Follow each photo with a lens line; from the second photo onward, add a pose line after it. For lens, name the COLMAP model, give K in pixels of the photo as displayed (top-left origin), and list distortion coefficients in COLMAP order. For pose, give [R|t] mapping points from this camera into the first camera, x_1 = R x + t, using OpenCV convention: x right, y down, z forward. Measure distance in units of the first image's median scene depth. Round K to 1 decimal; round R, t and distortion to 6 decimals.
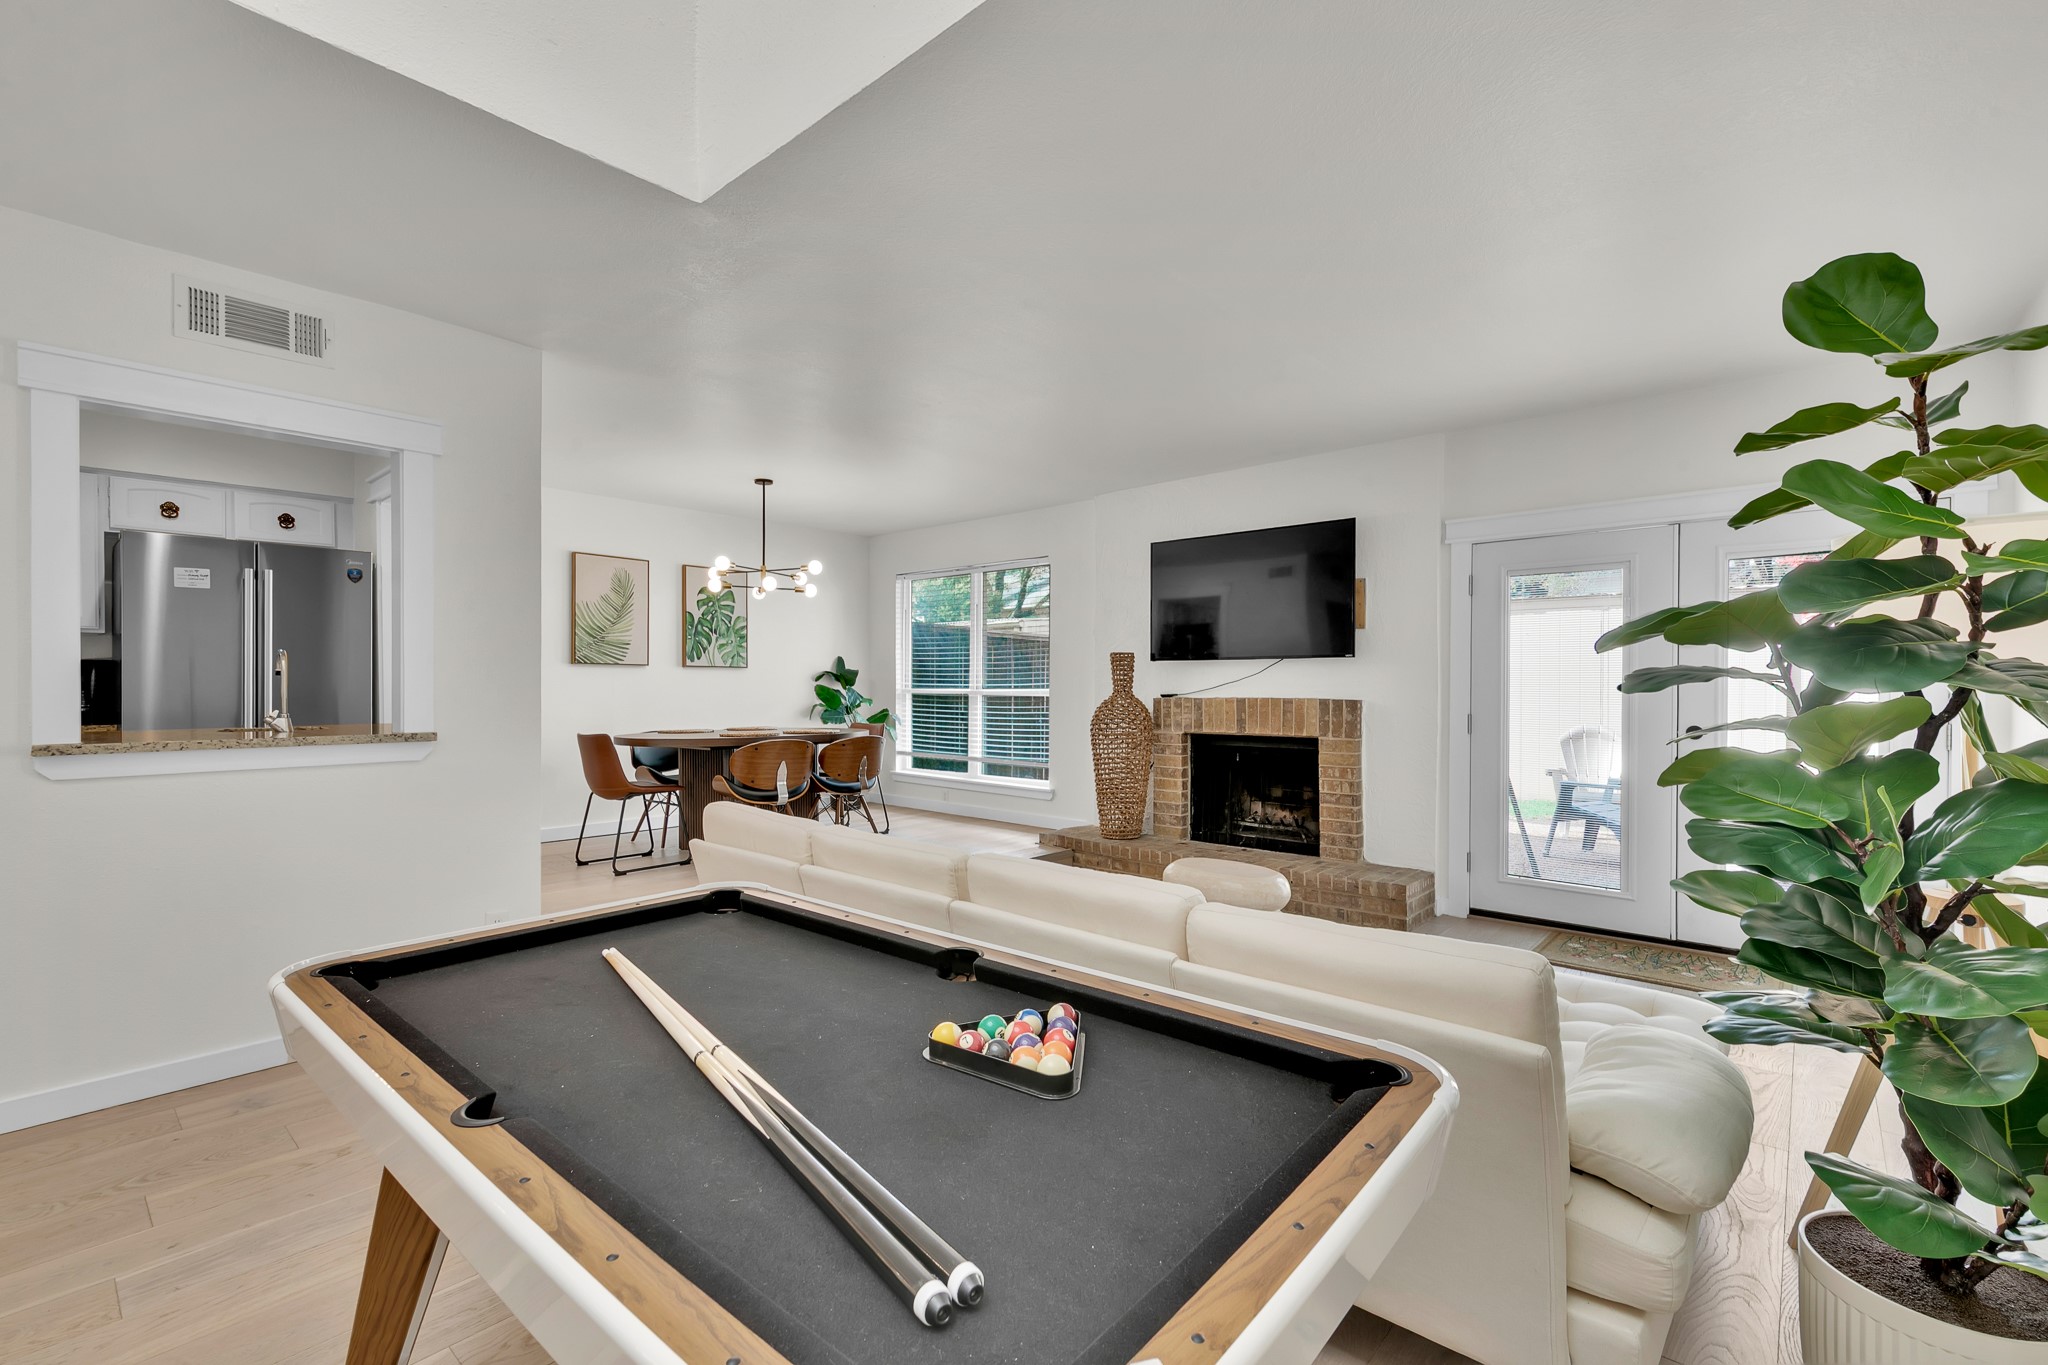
lens RADIAL K [[892.7, 0, 1024.0], [0, 892.7, 682.5], [0, 0, 1]] dist [0.023549, -0.000194]
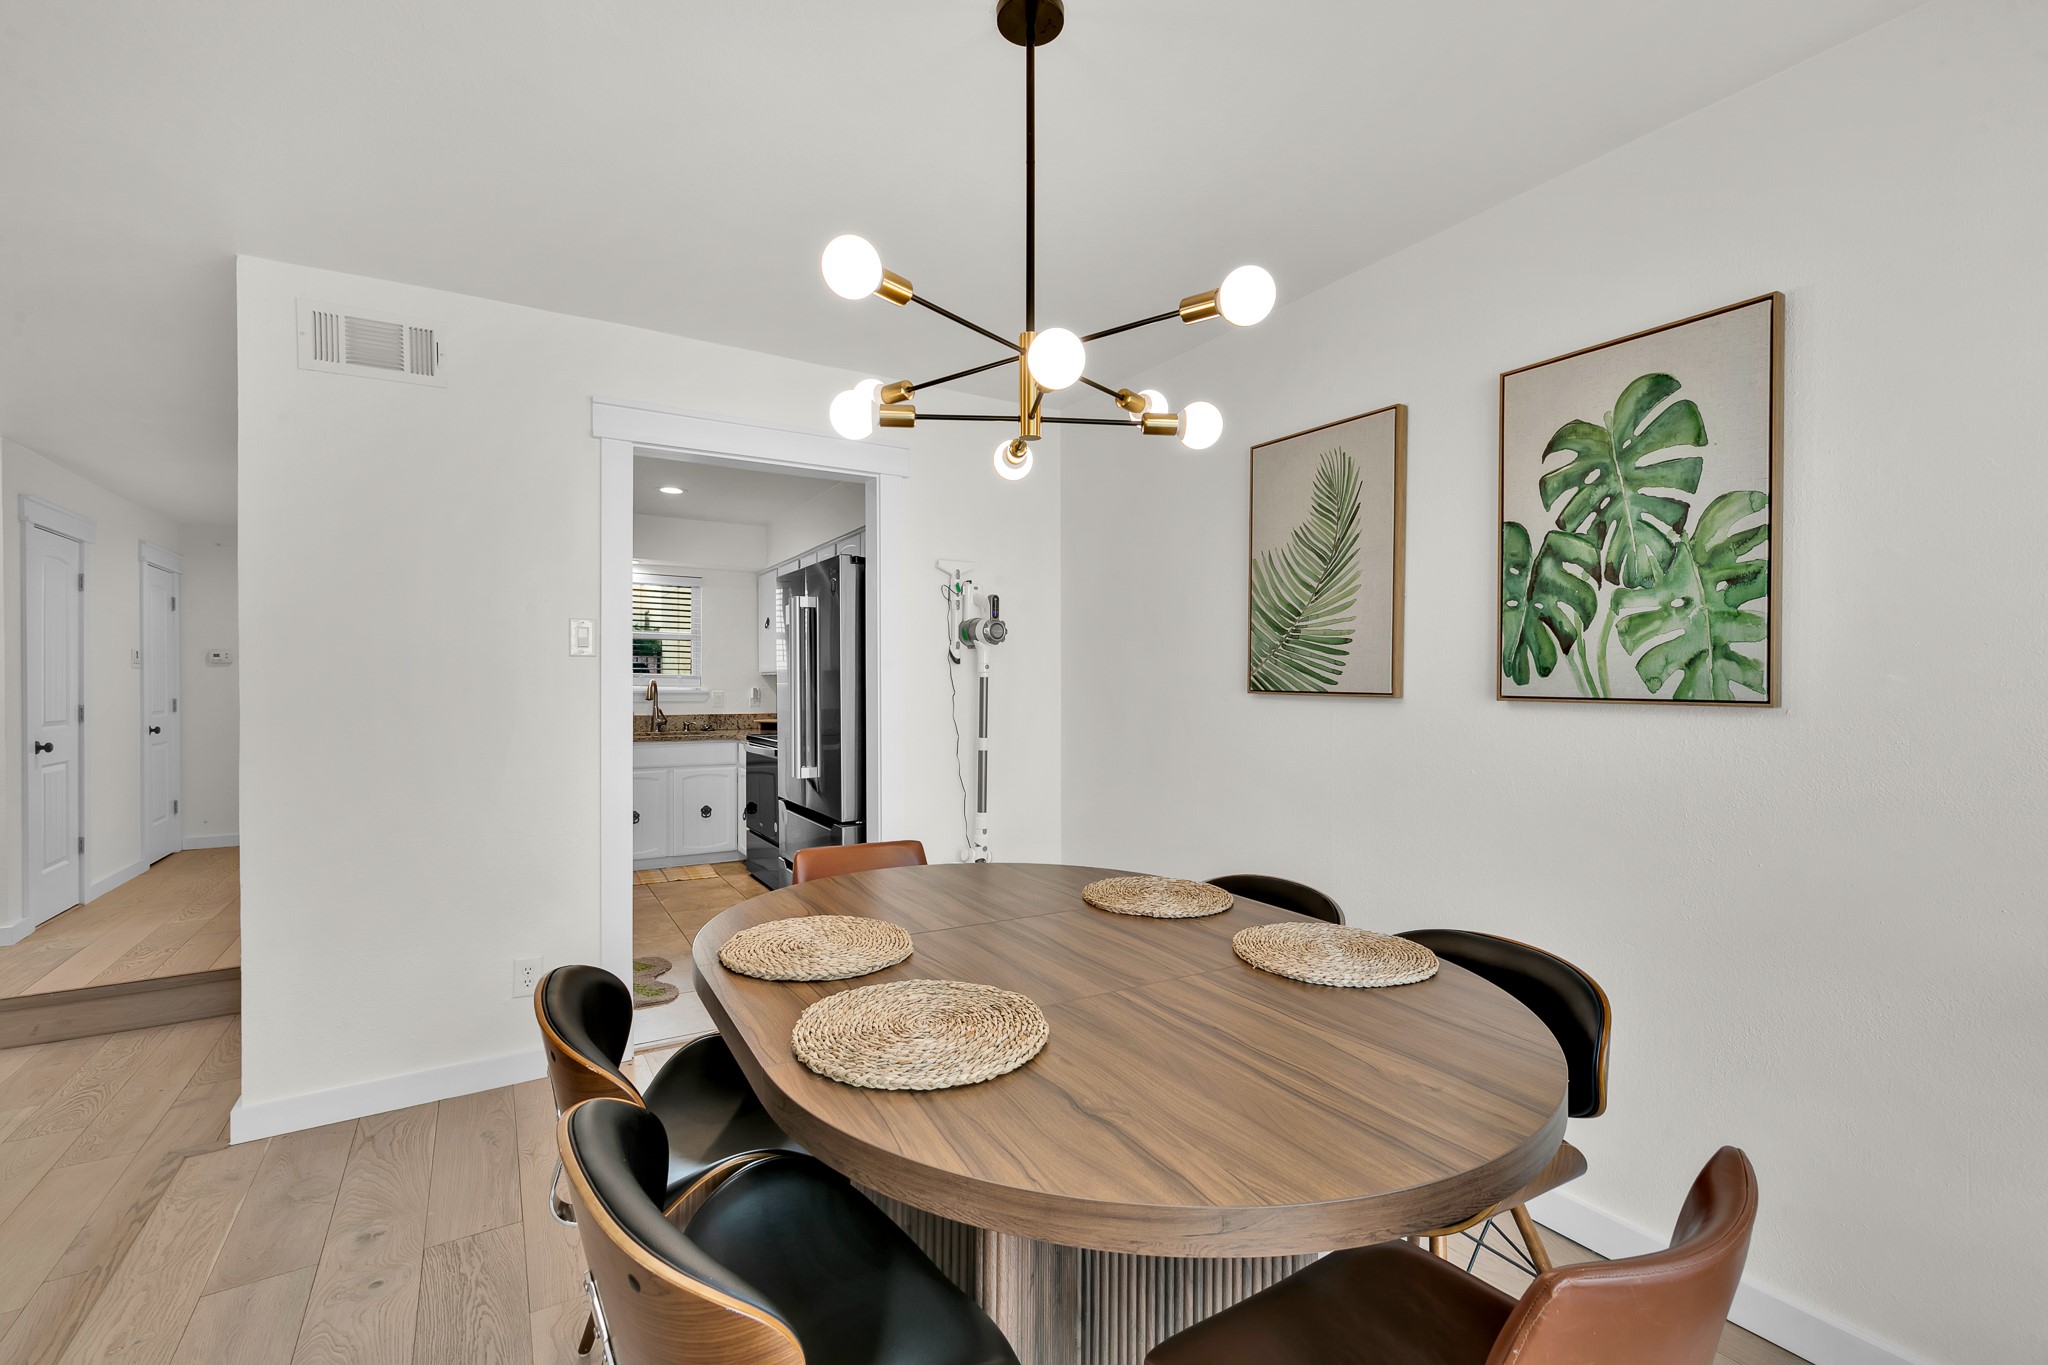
lens RADIAL K [[866.7, 0, 1024.0], [0, 866.7, 682.5], [0, 0, 1]] dist [-0.002098, -0.000109]
pose [[-0.279142, 0.001947, -0.960248, -0.046718], [0.002448, 0.999996, 0.001316, -0.028735], [0.960247, -0.001983, -0.279146, 1.083541]]
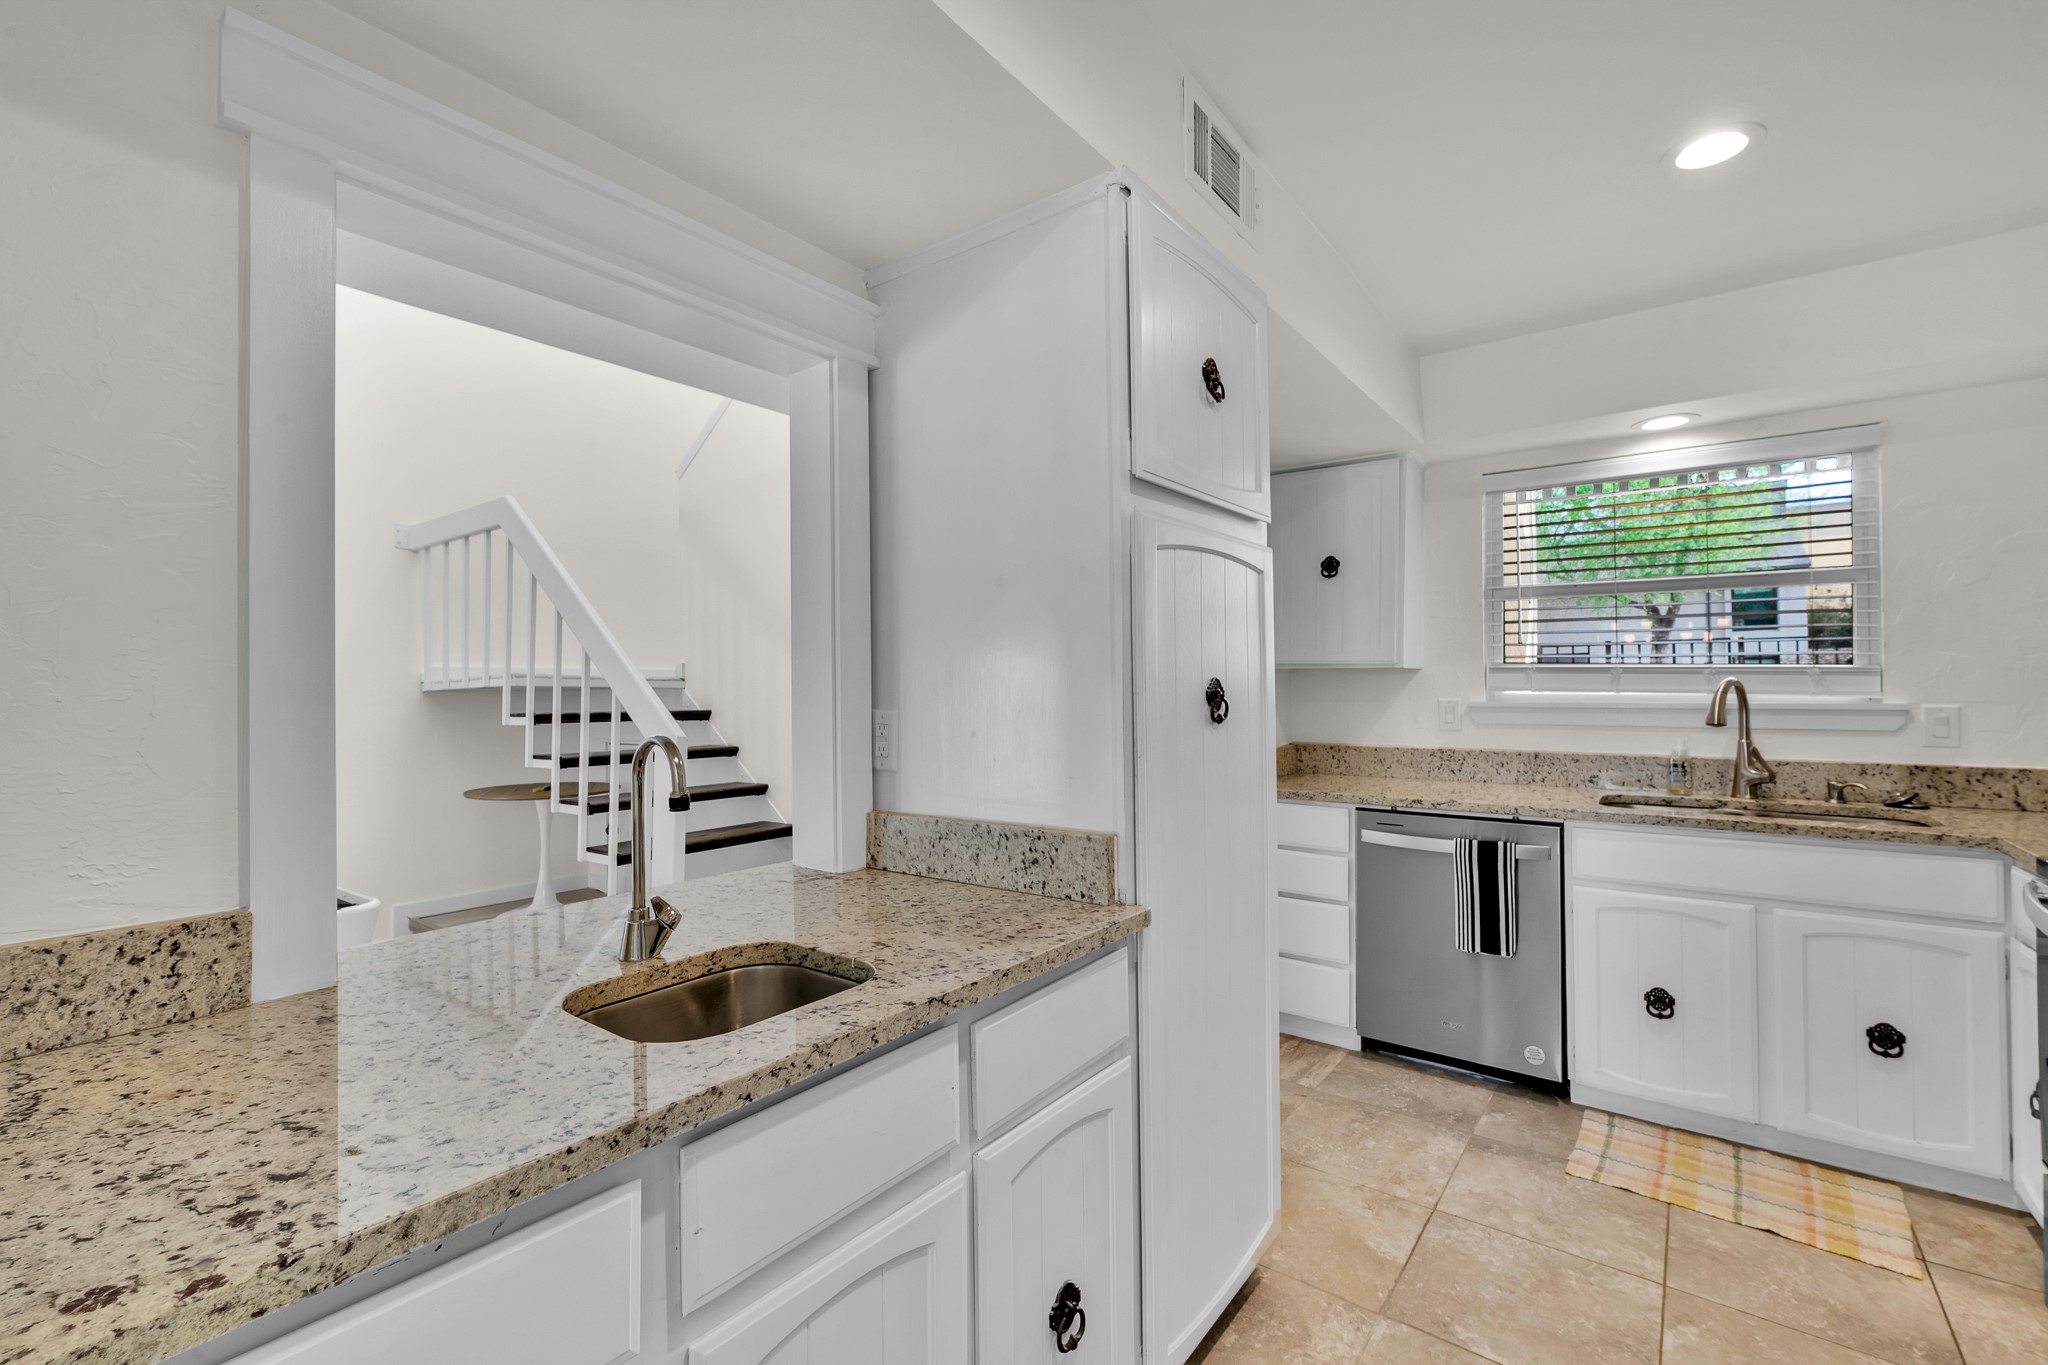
lens RADIAL K [[876.4, 0, 1024.0], [0, 876.4, 682.5], [0, 0, 1]] dist [-0.001366, -0.000150]
pose [[-0.995223, 0.009207, -0.097188, -0.516181], [0.010326, 0.999886, -0.011017, -0.028651], [0.097075, -0.011968, -0.995205, 0.779585]]
